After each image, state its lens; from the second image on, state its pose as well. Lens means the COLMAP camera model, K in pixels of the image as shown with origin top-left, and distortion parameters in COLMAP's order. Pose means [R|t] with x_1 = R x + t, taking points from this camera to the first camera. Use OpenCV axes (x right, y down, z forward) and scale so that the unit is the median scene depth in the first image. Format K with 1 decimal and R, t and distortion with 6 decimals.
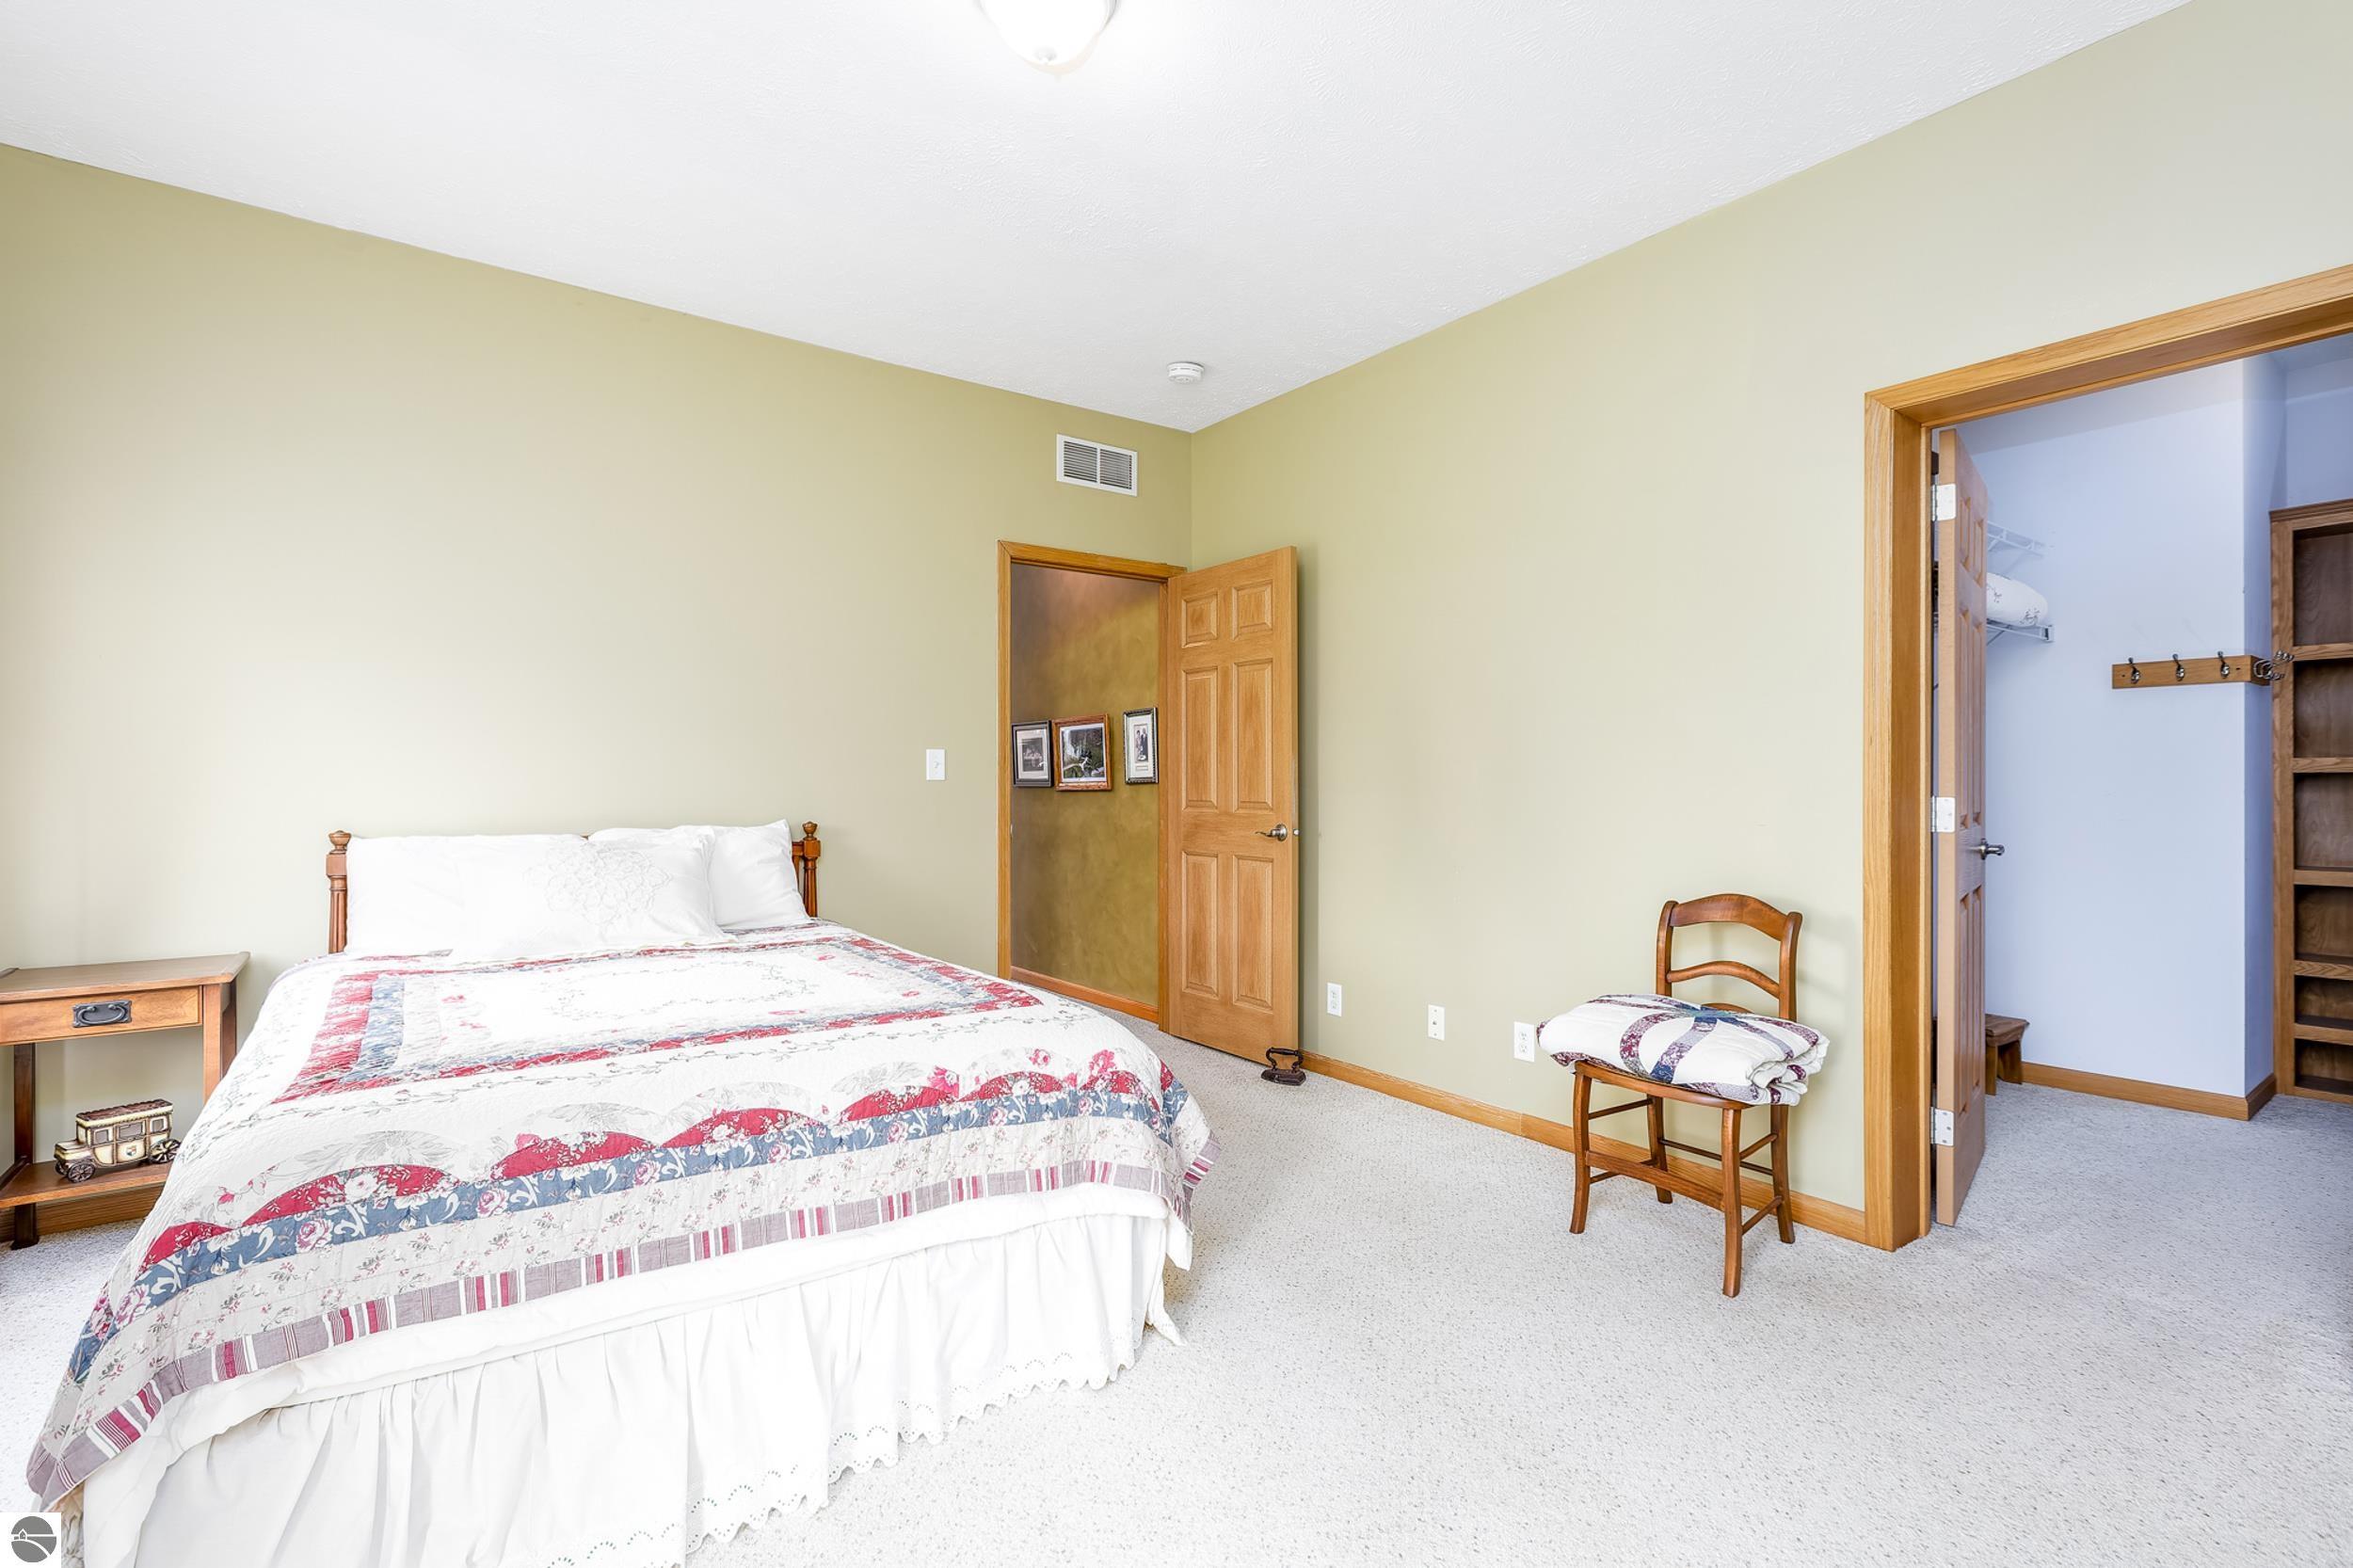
lens RADIAL K [[1075.8, 0, 1170.3], [0, 1075.8, 778.4], [0, 0, 1]] dist [0.002362, 0.000654]
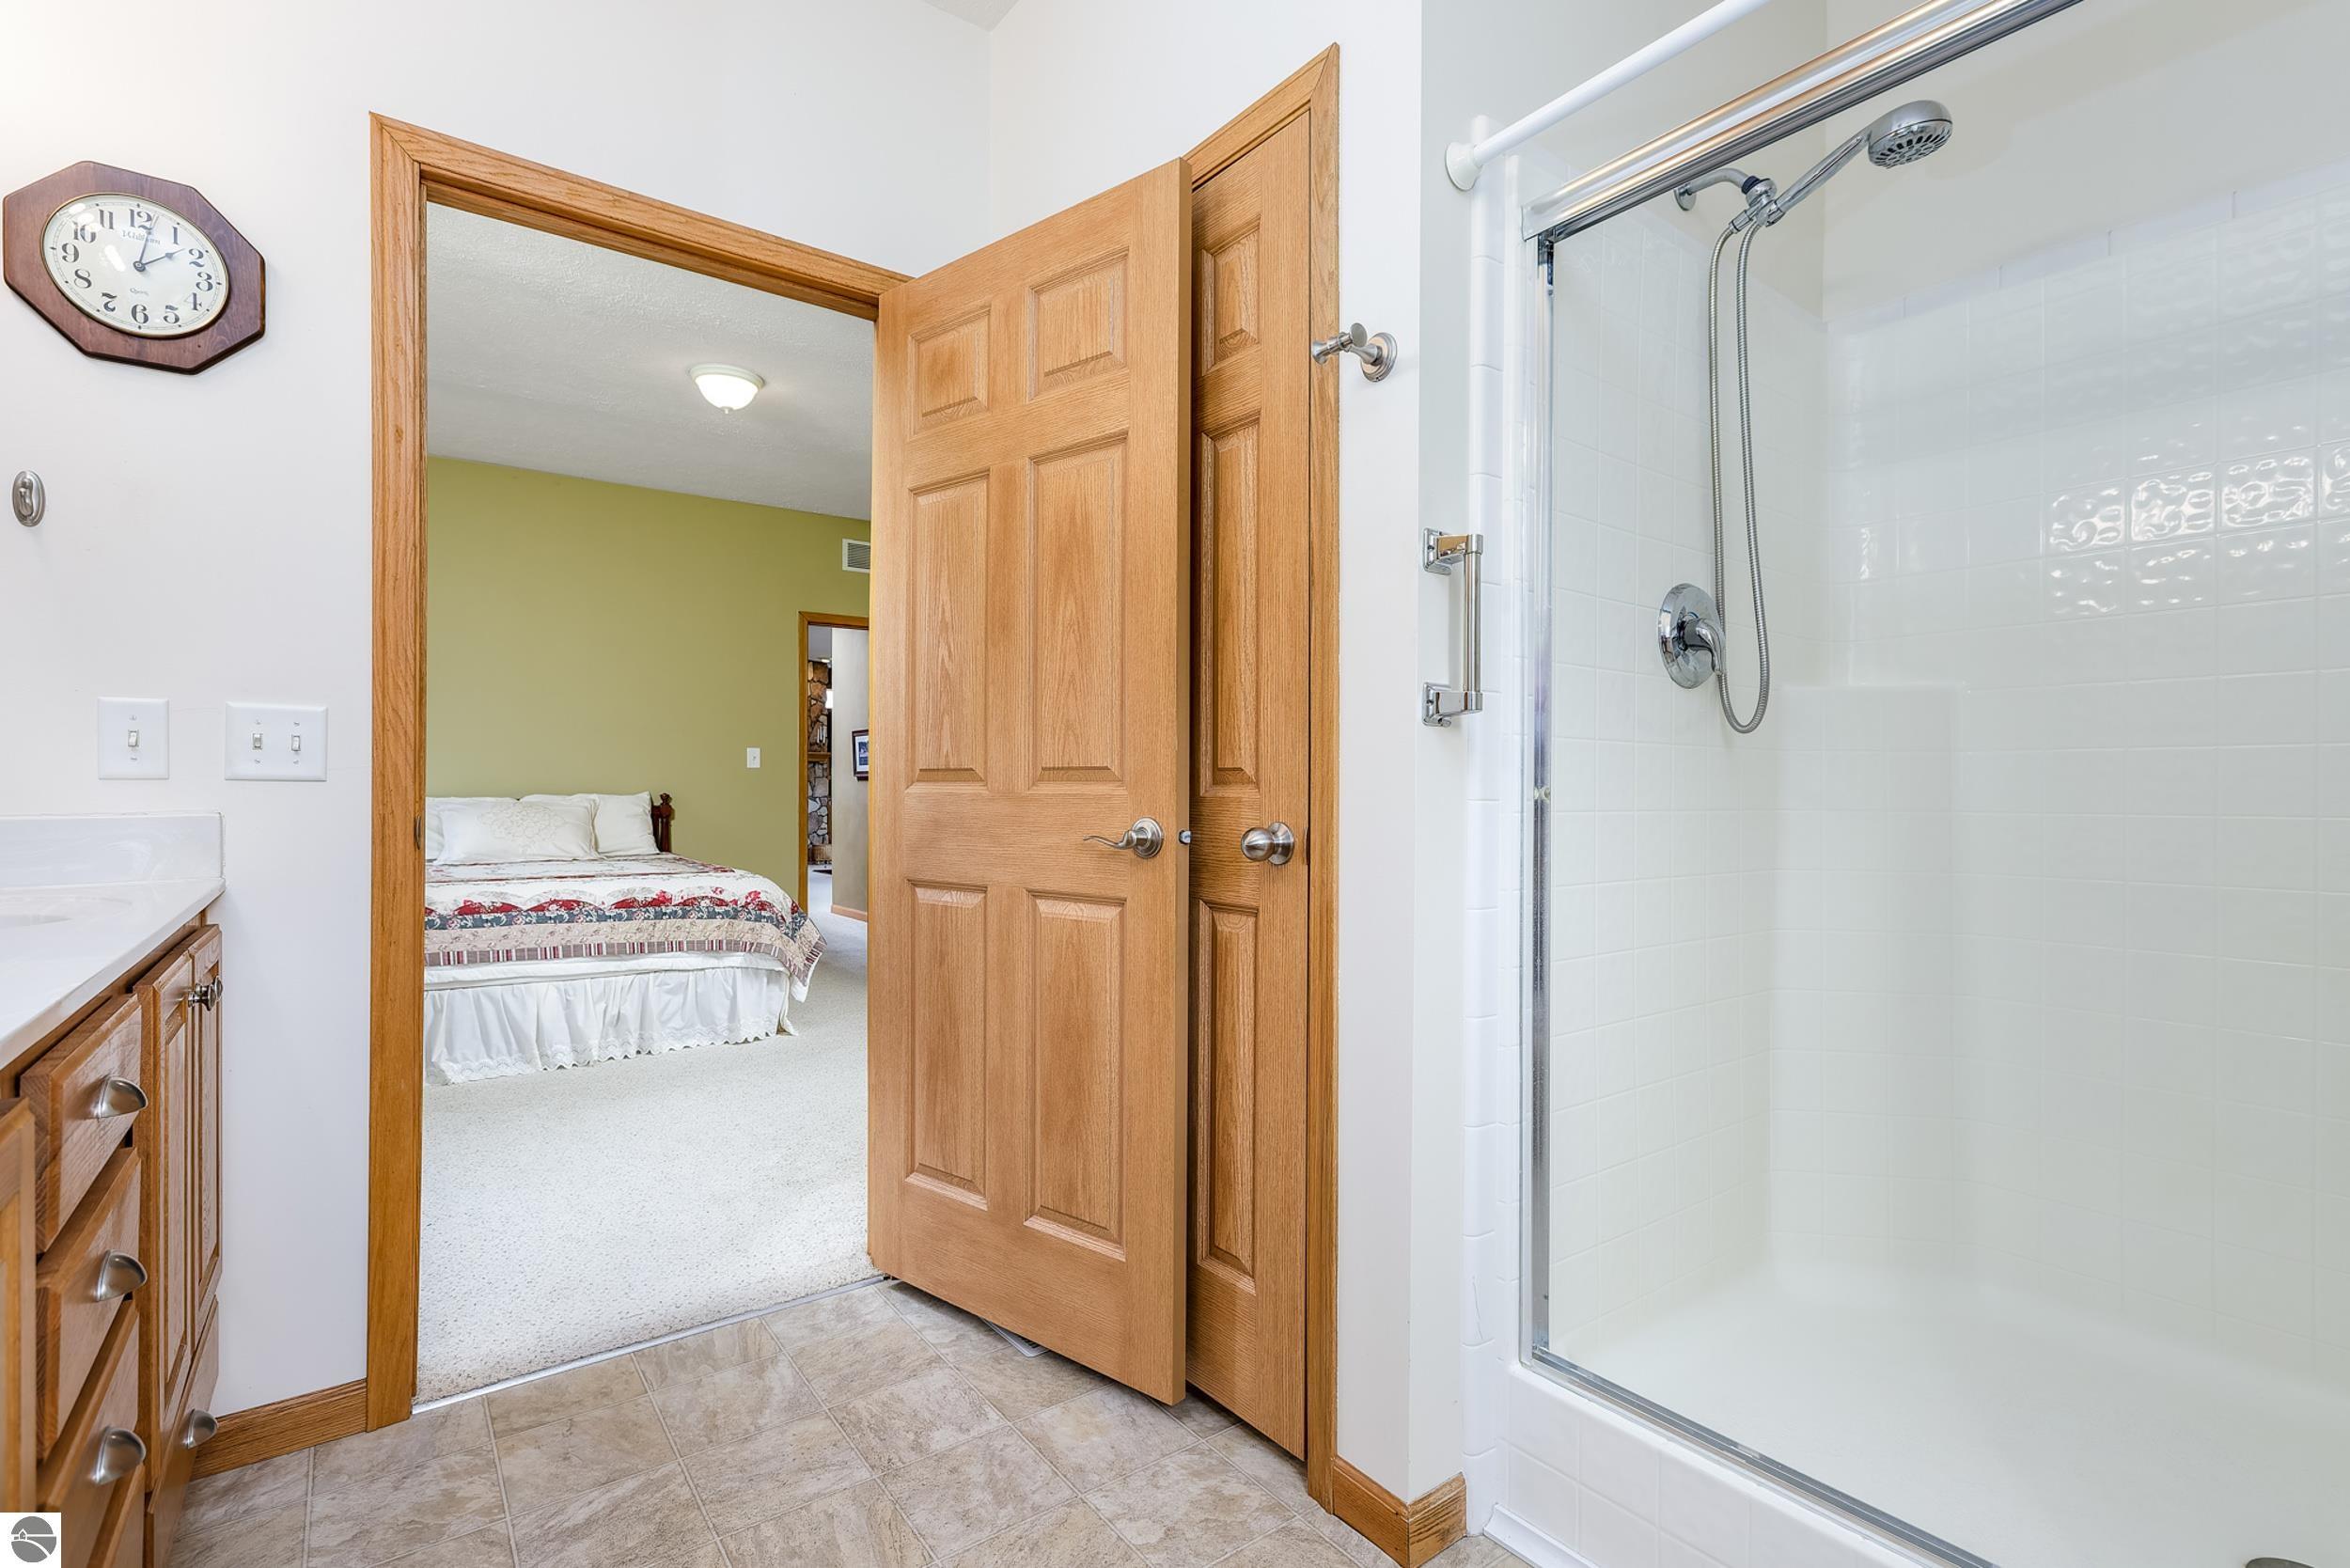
lens RADIAL K [[1074.4, 0, 1168.8], [0, 1074.4, 778.4], [0, 0, 1]] dist [0.002362, 0.000654]
pose [[0.999957, 0.000686, 0.009251, 0.825343], [-0.000639, 0.999987, -0.005082, 0.054725], [-0.009255, 0.005076, 0.999944, -1.239740]]
